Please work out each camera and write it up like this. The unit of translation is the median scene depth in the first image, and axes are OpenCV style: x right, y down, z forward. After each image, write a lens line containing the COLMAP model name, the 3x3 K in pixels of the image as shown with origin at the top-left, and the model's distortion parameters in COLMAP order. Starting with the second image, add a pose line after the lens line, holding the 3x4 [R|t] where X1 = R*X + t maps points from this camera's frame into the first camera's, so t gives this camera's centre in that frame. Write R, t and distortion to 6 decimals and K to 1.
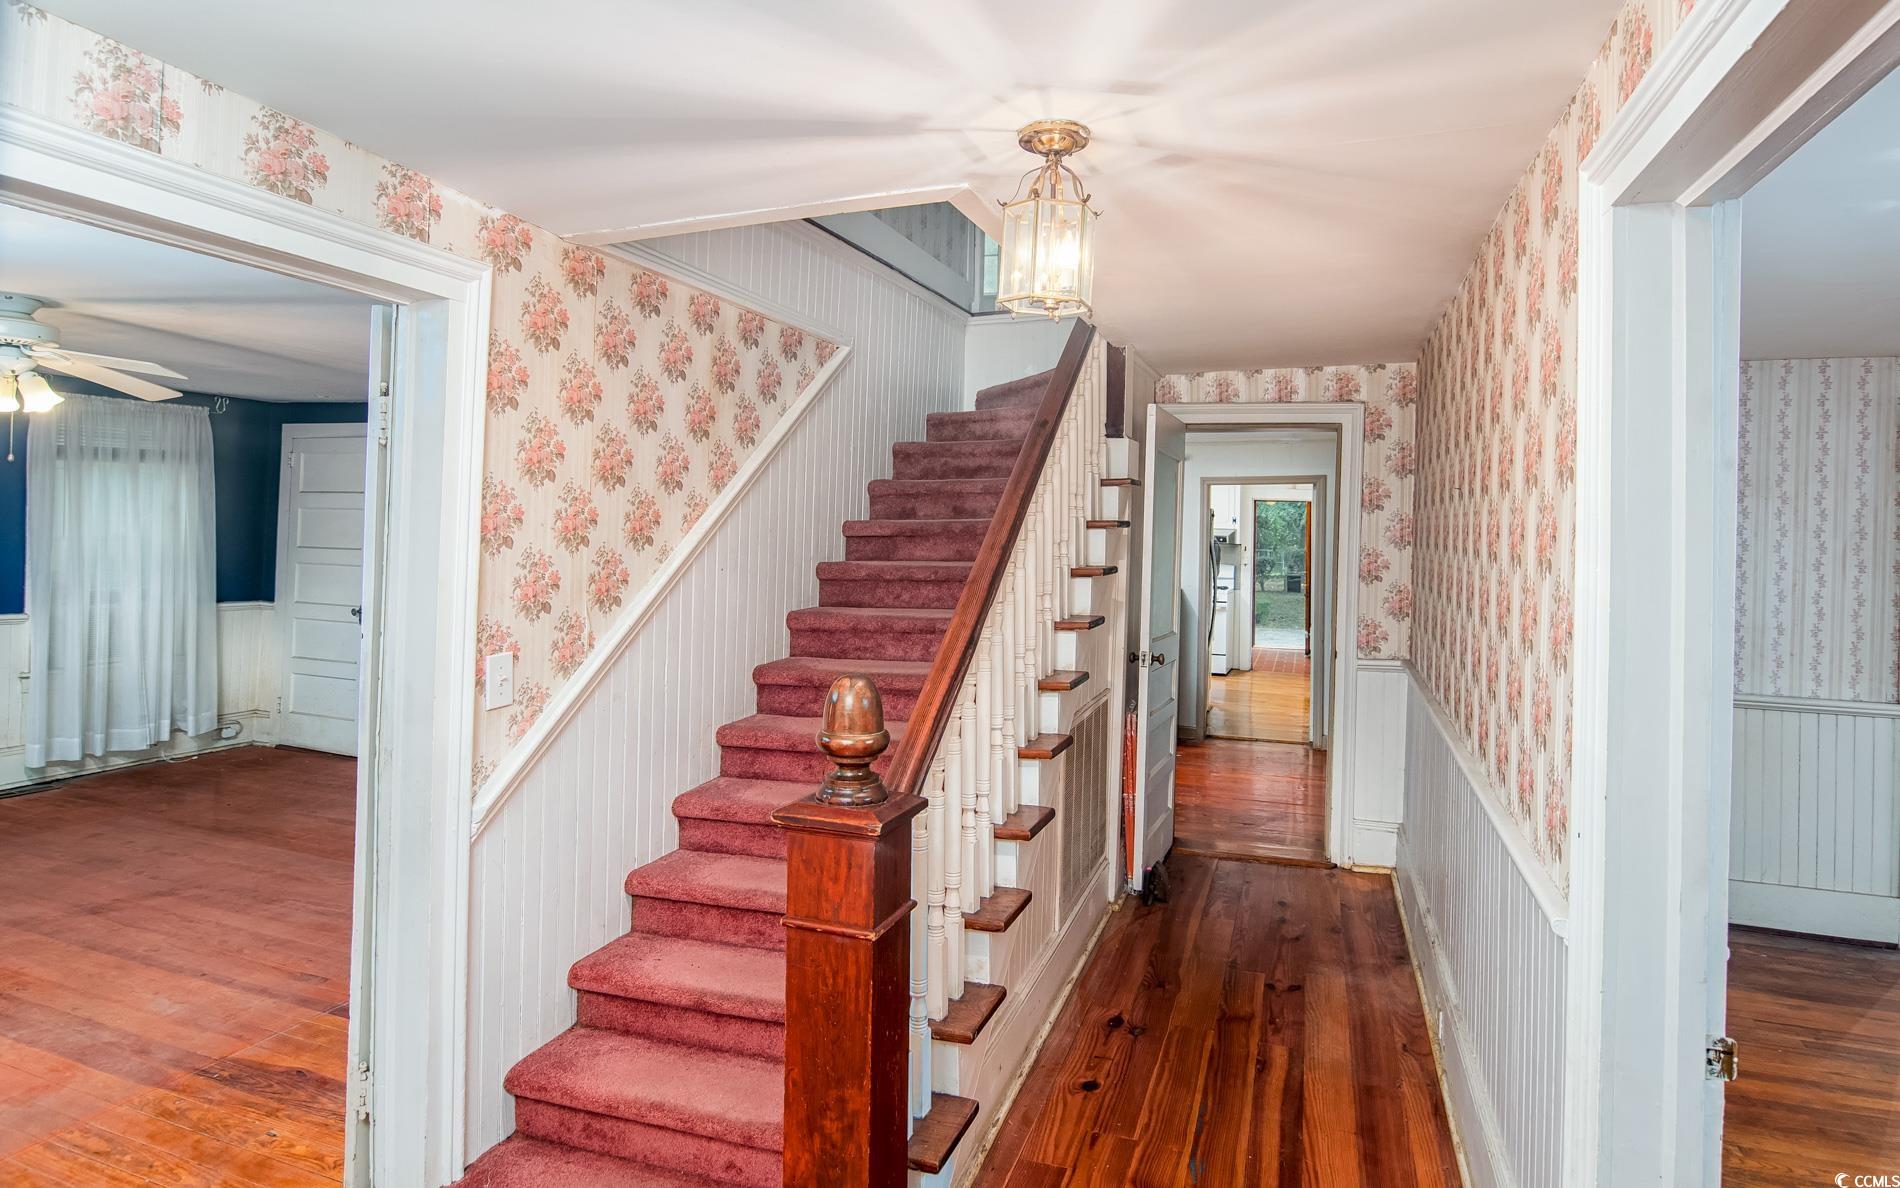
lens RADIAL K [[1065.3, 0, 951.0], [0, 1065.3, 549.8], [0, 0, 1]] dist [-0.005355, -0.002773]
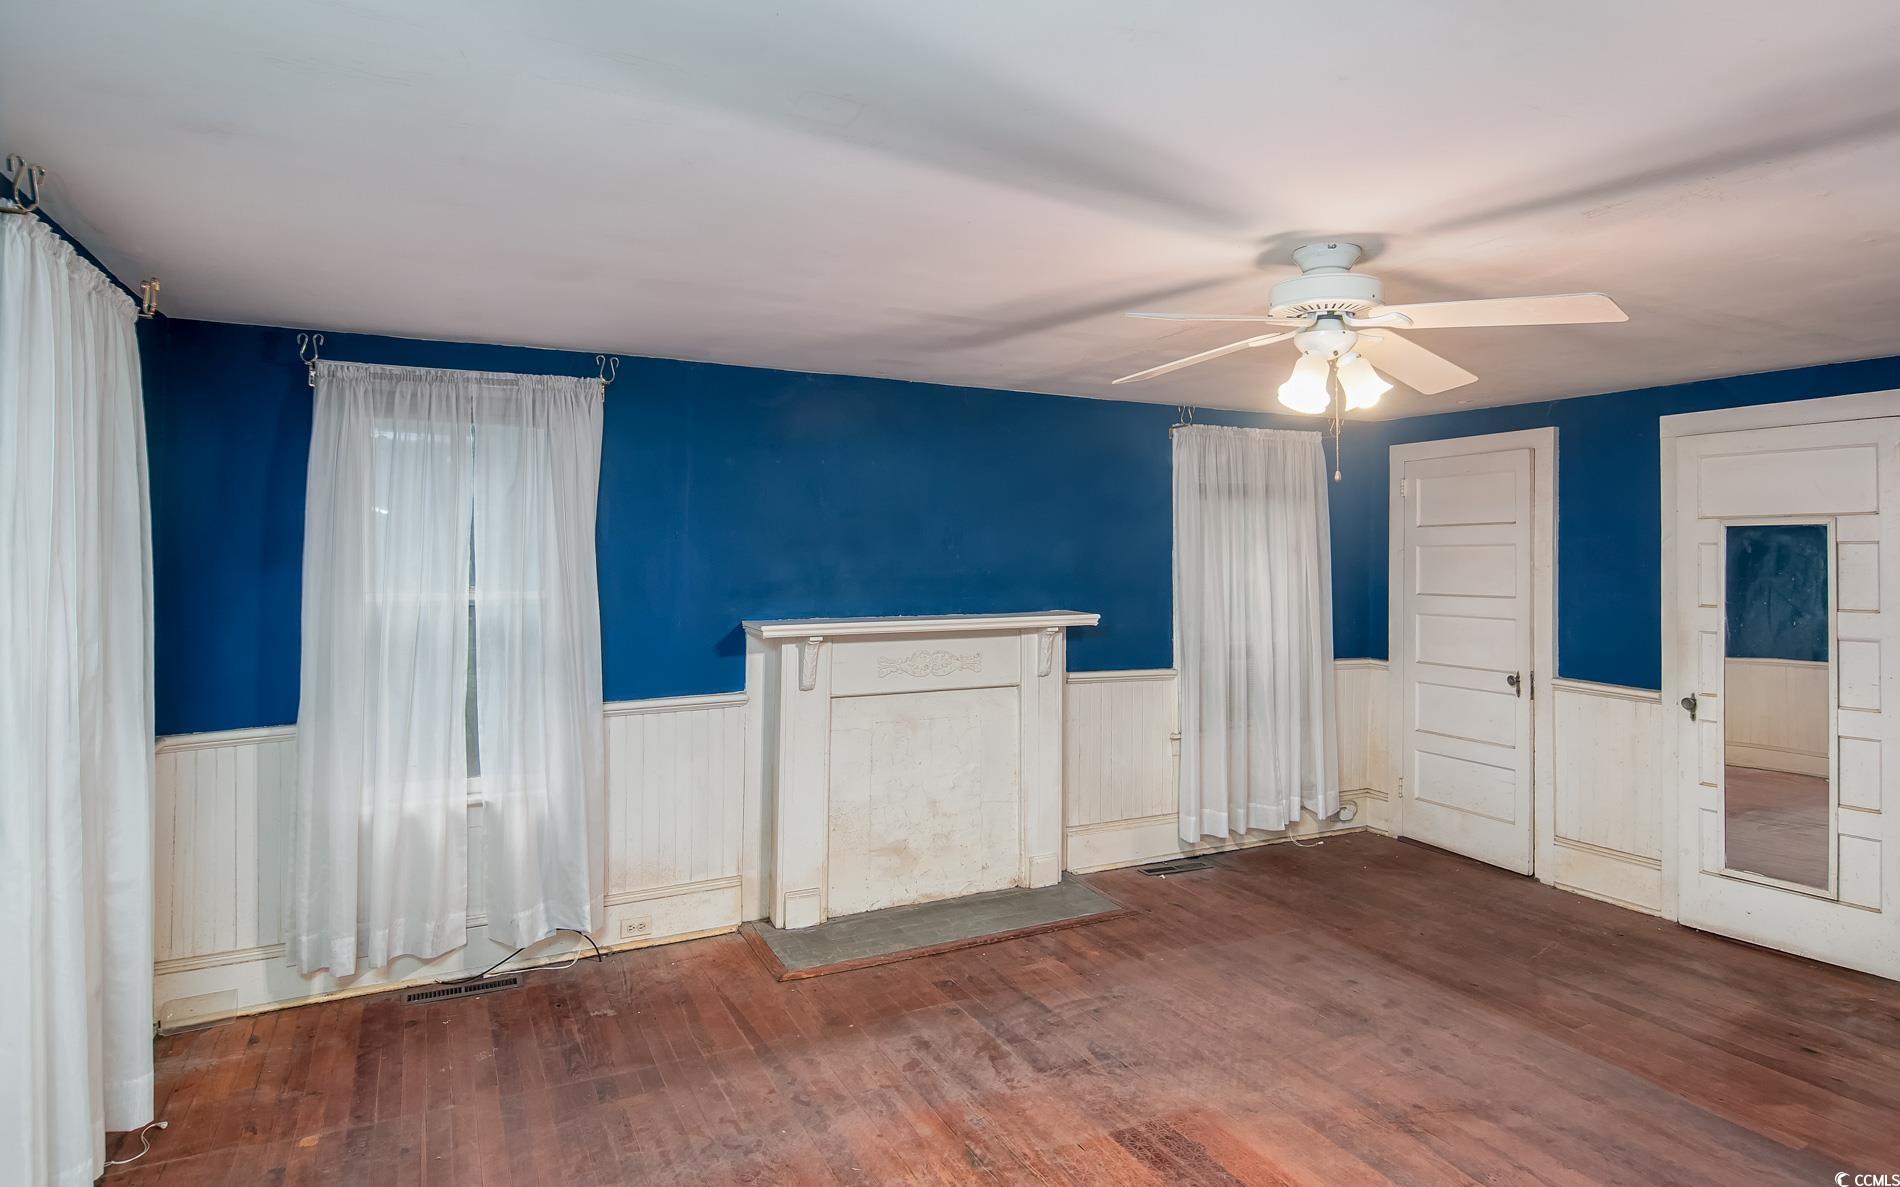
lens RADIAL K [[1065.3, 0, 951.0], [0, 1065.3, 549.3], [0, 0, 1]] dist [-0.005355, -0.002773]
pose [[0.715339, -0.033674, -0.697966, -0.338531], [0.005882, 0.999093, -0.042174, -0.005867], [0.698753, 0.026064, 0.714888, 0.184218]]
